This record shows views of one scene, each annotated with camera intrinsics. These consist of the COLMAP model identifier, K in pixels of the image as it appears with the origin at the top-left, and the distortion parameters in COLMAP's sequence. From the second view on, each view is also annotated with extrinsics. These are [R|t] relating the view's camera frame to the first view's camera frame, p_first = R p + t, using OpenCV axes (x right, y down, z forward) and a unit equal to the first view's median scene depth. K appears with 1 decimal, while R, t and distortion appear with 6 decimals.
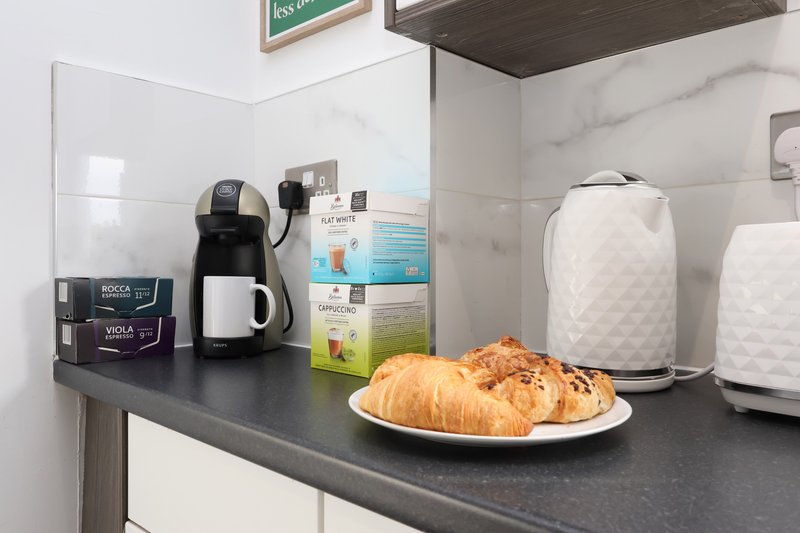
lens RADIAL K [[624.7, 0, 395.6], [0, 624.7, 275.0], [0, 0, 1]] dist [-0.002194, -0.007534]
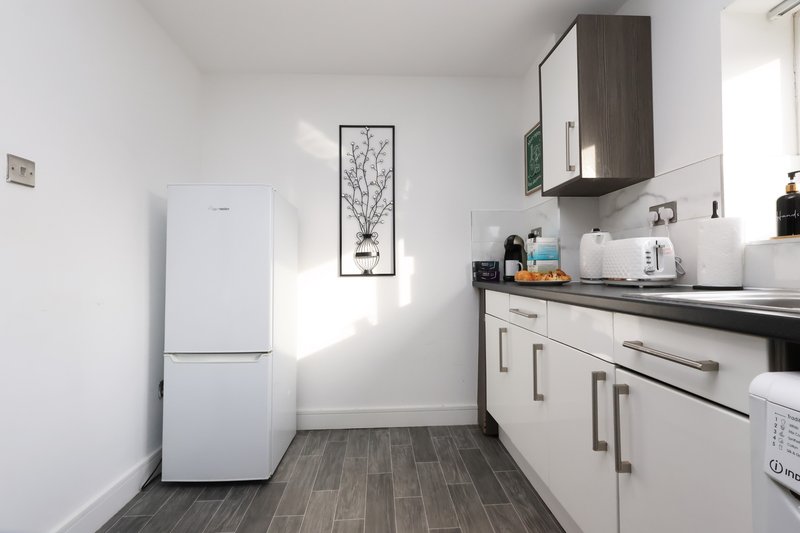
lens RADIAL K [[369.1, 0, 395.4], [0, 369.1, 270.5], [0, 0, 1]] dist [-0.005347, 0.001551]
pose [[0.738203, -0.016174, -0.674385, 0.777901], [0.017425, 0.999836, -0.004904, 0.067252], [0.674354, -0.008131, 0.738364, -1.239380]]
